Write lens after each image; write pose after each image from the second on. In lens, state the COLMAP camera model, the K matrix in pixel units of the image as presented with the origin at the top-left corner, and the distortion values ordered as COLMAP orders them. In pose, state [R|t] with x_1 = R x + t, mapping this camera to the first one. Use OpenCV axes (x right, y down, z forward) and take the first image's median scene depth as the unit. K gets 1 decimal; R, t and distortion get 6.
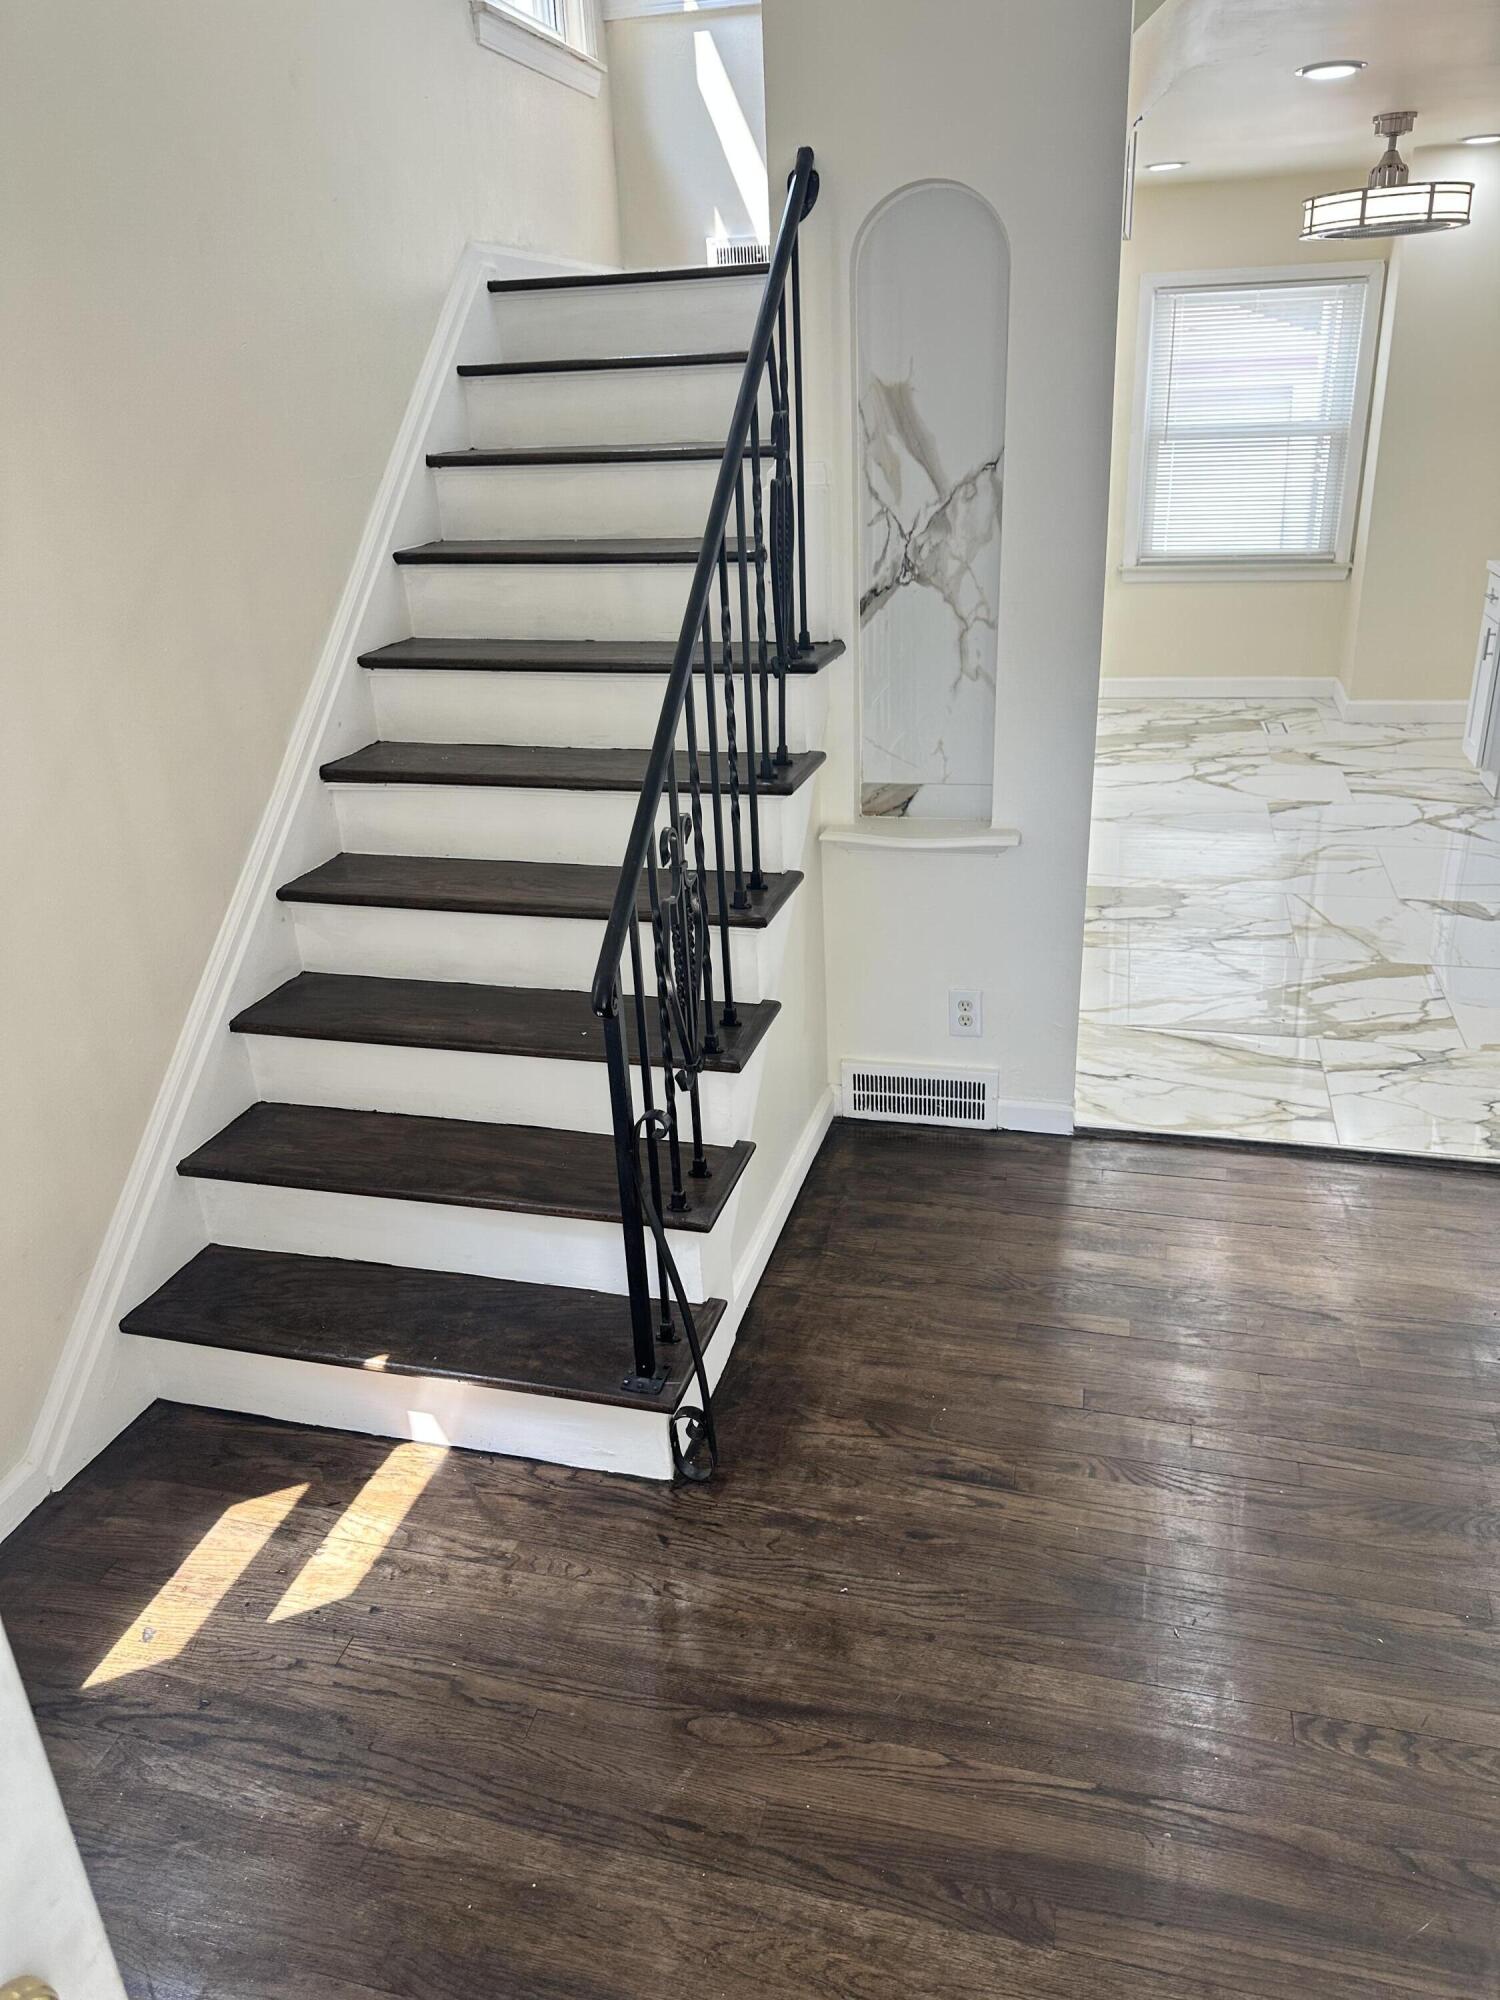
lens RADIAL K [[1432.1, 0, 750.0], [0, 1432.1, 1000.0], [0, 0, 1]] dist [0.072539, -0.083137]
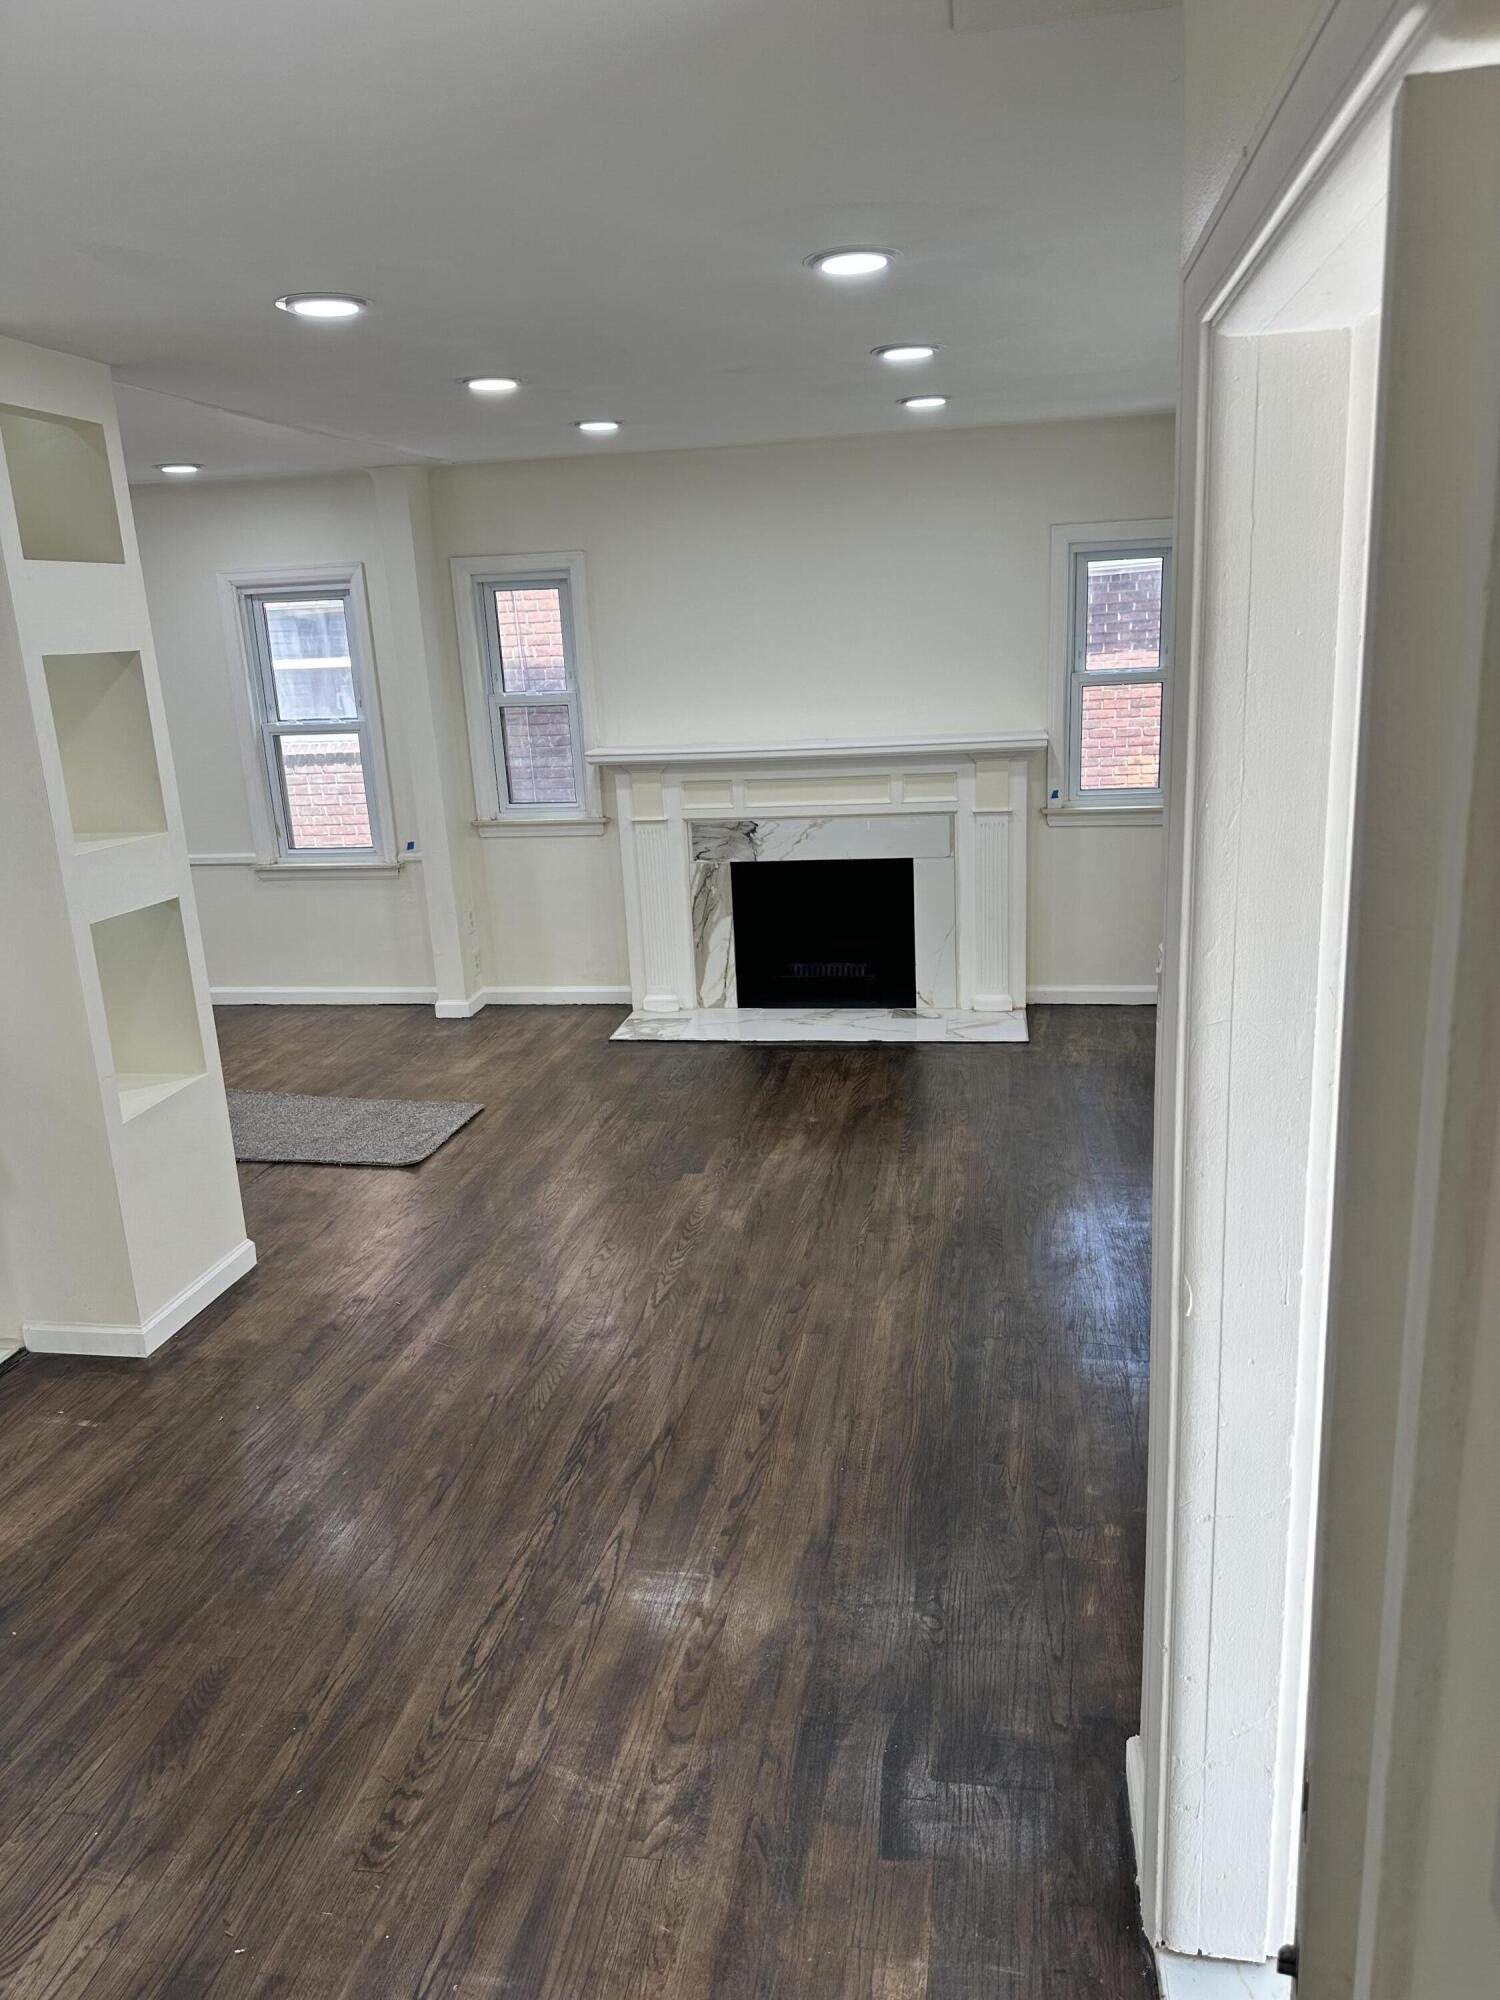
lens RADIAL K [[1424.4, 0, 750.0], [0, 1424.4, 1000.0], [0, 0, 1]] dist [0.087571, -0.084946]
pose [[-0.087709, -0.208428, 0.974097, -0.375330], [0.443432, 0.867467, 0.225540, -0.123903], [-0.892006, 0.451728, 0.016339, 0.270320]]
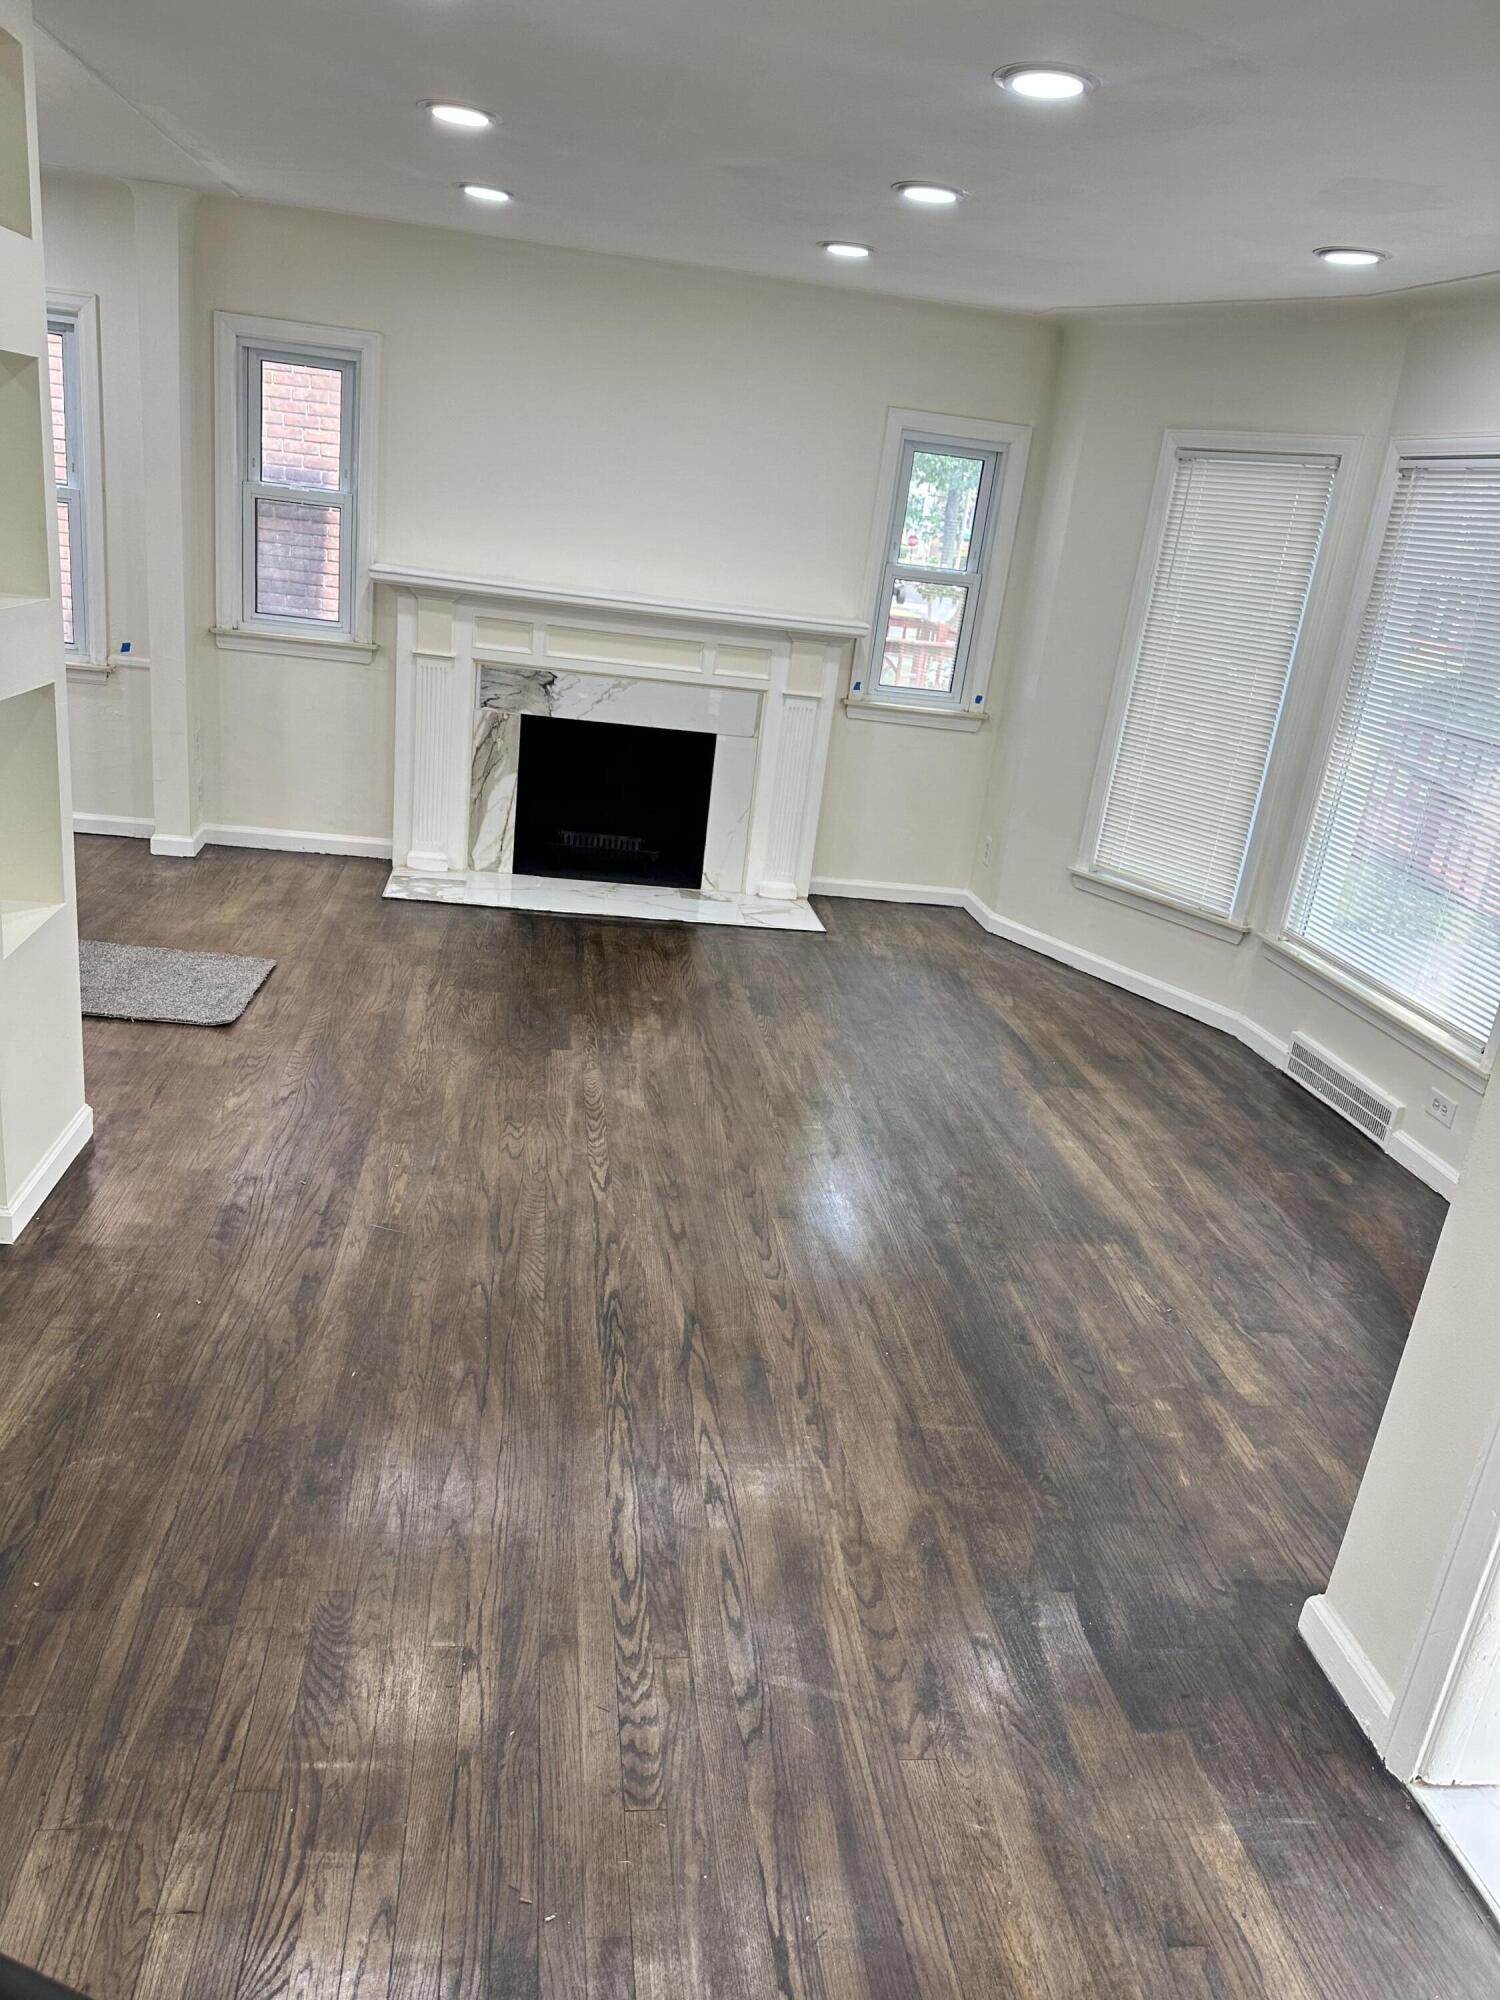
lens RADIAL K [[1432.1, 0, 750.0], [0, 1432.1, 1000.0], [0, 0, 1]] dist [0.072539, -0.083137]
pose [[-0.386902, -0.299604, 0.872092, -0.223134], [0.272662, 0.866285, 0.418575, -0.235551], [-0.880887, 0.399734, -0.253477, 0.614415]]
